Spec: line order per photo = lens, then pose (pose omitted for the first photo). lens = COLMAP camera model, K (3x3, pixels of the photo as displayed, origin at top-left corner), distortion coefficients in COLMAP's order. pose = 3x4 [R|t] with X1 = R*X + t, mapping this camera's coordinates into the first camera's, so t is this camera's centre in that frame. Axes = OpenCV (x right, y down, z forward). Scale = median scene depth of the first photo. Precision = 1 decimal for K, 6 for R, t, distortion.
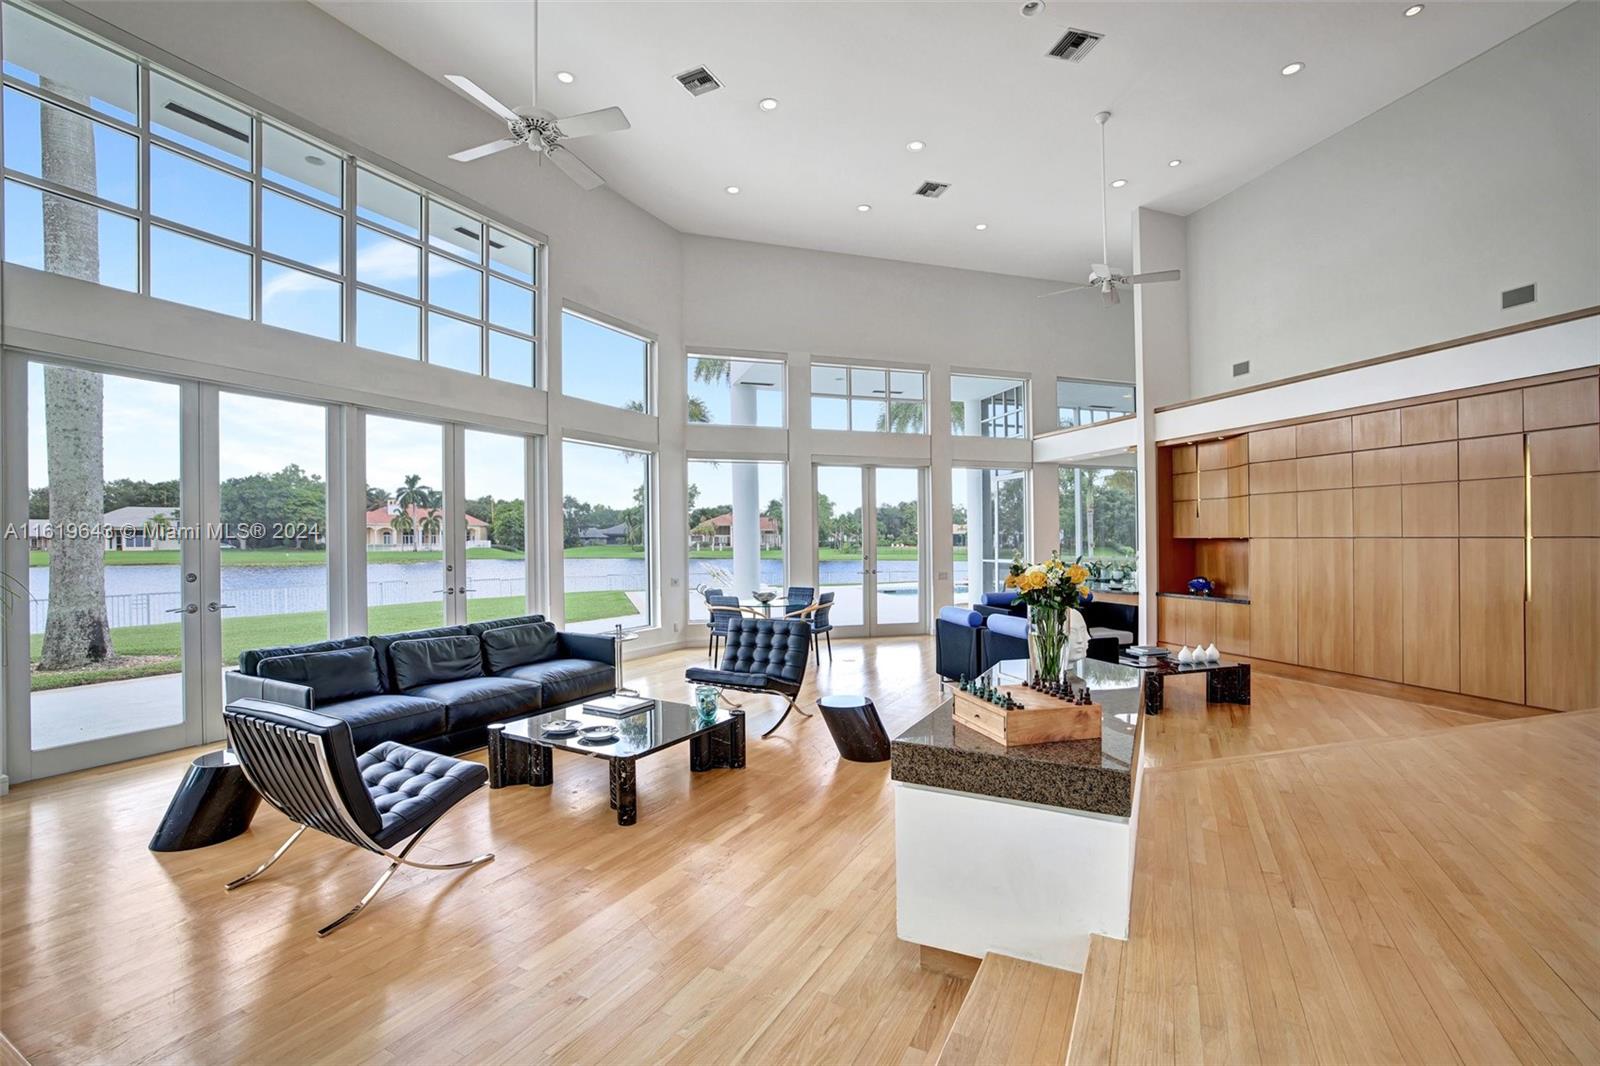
lens RADIAL K [[696.7, 0, 796.2], [0, 696.7, 534.3], [0, 0, 1]] dist [-0.042011, 0.011529]
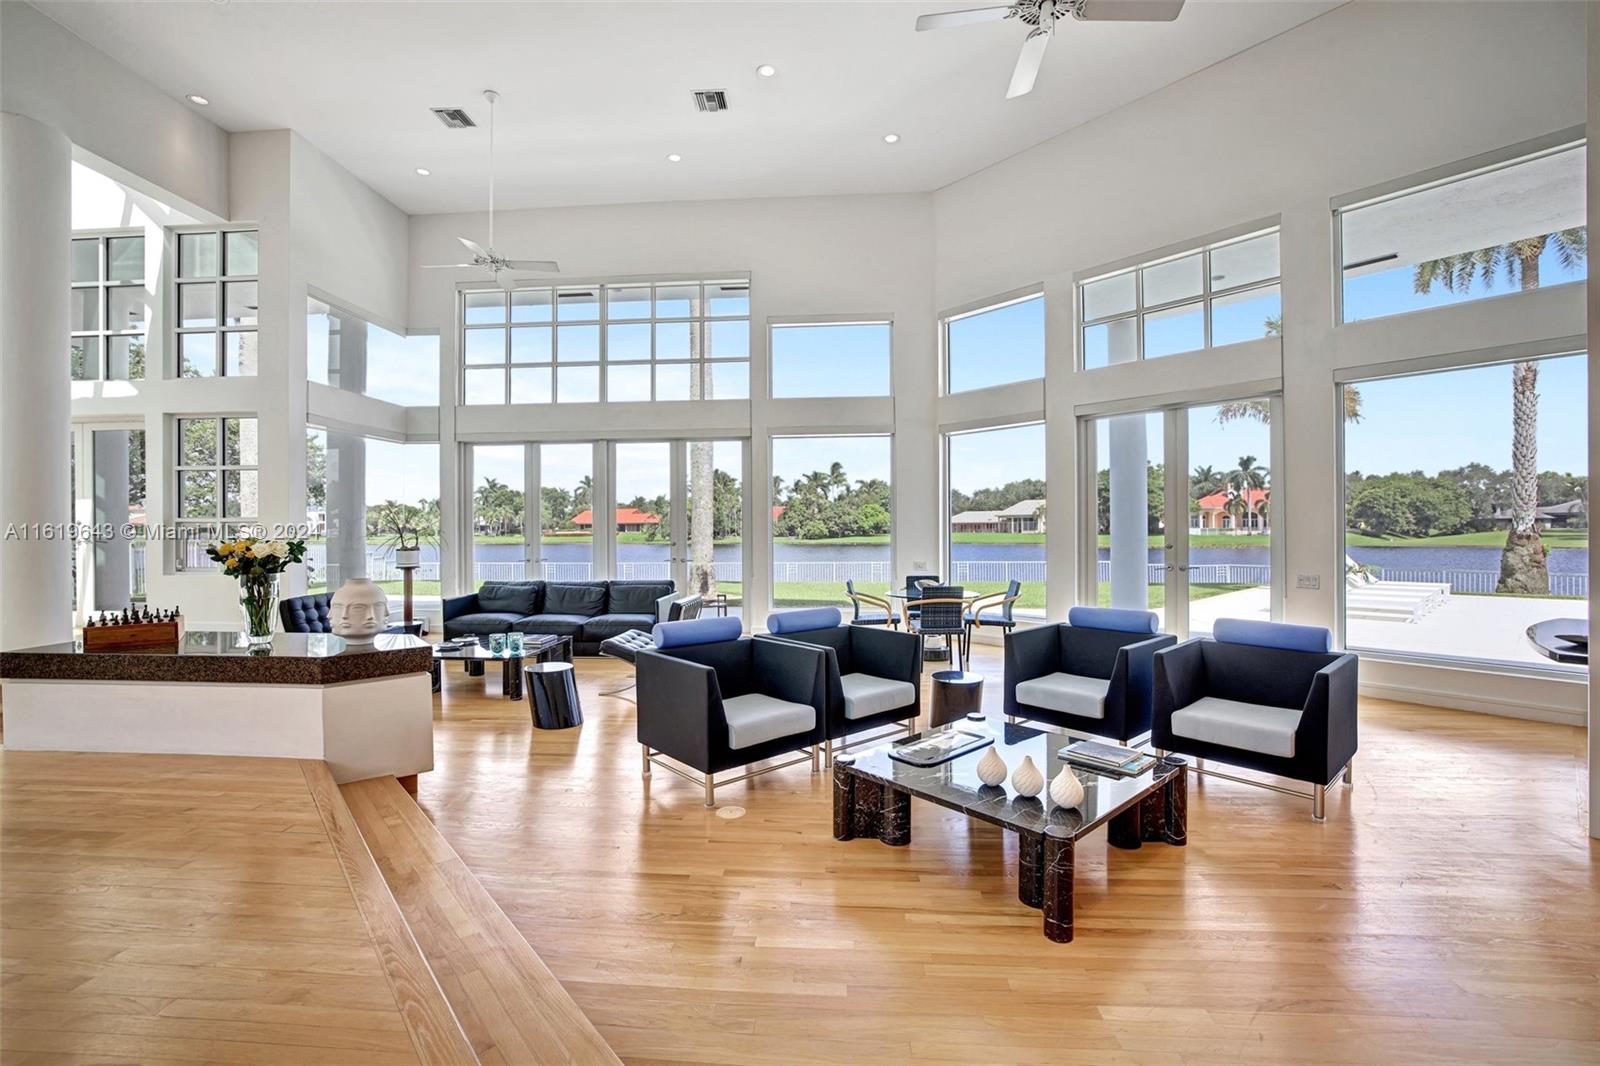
lens RADIAL K [[683.9, 0, 783.6], [0, 683.9, 527.8], [0, 0, 1]] dist [-0.019761, 0.000769]
pose [[0.410879, -0.000318, -0.911690, 0.797225], [0.012249, 0.999912, 0.005172, 0.012396], [0.911608, -0.013293, 0.410847, 0.587631]]
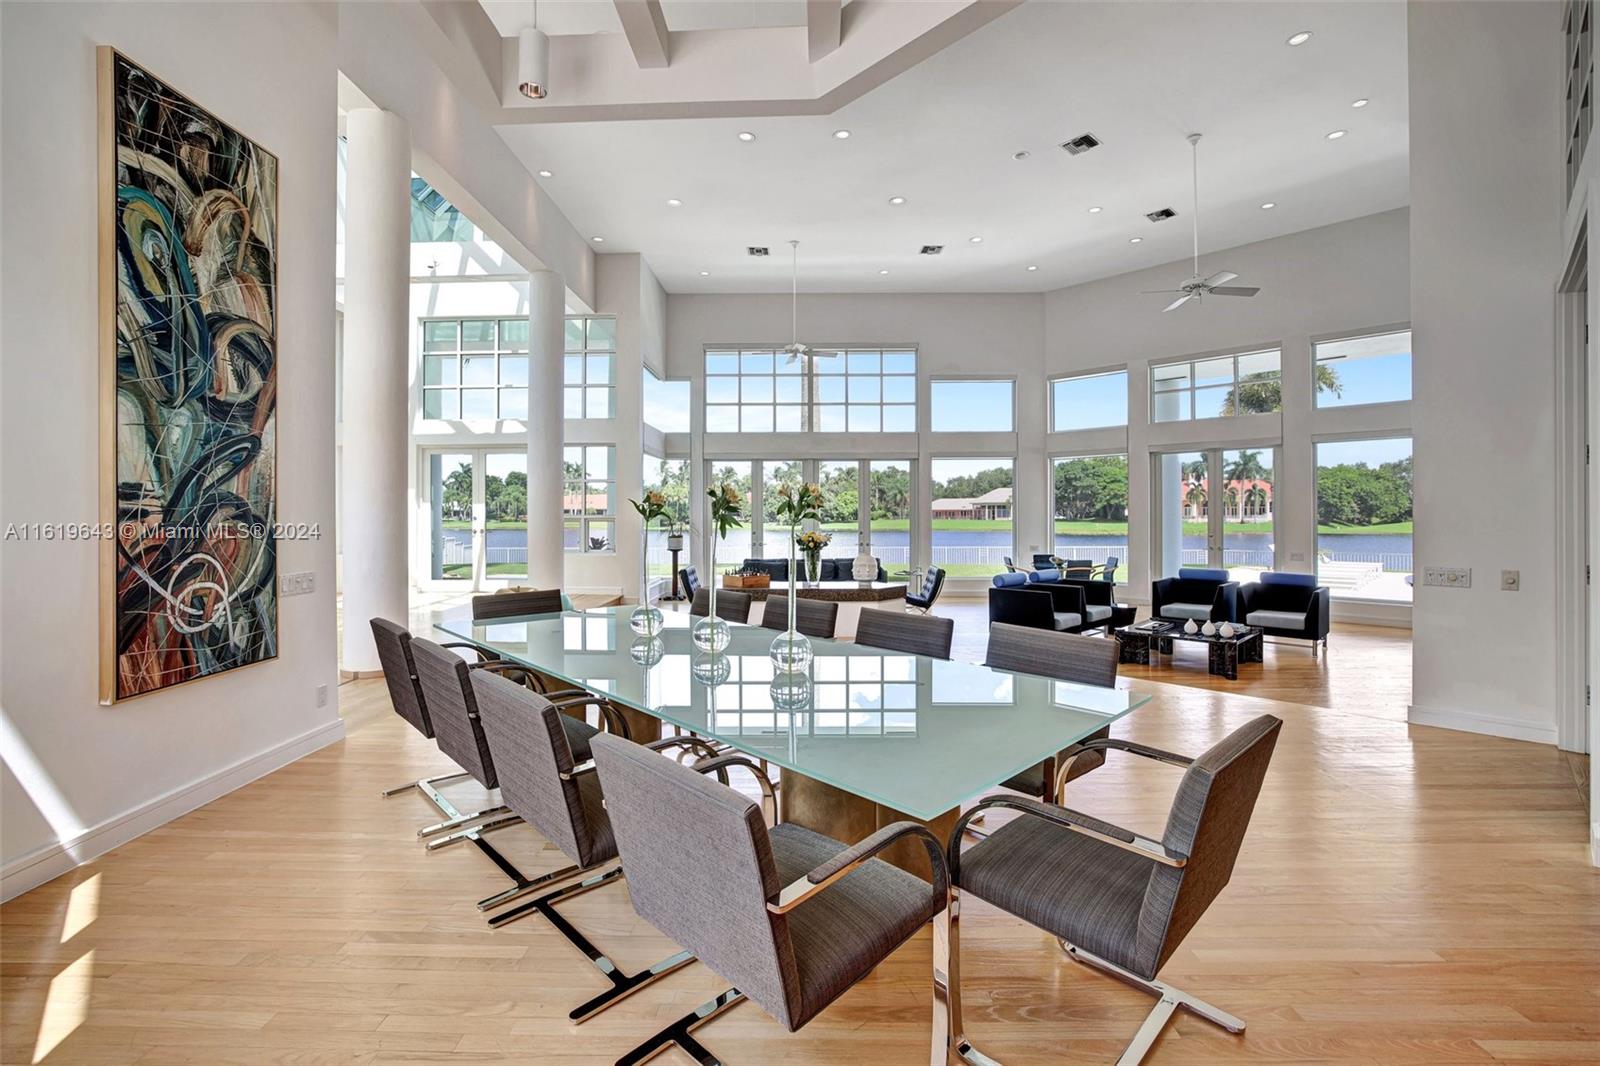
lens RADIAL K [[685.5, 0, 790.0], [0, 685.5, 517.8], [0, 0, 1]] dist [-0.025646, 0.000151]
pose [[0.457794, 0.006270, -0.889036, 1.079917], [0.008512, 0.999898, 0.011435, -0.016684], [0.889018, -0.012802, 0.457694, -0.079954]]
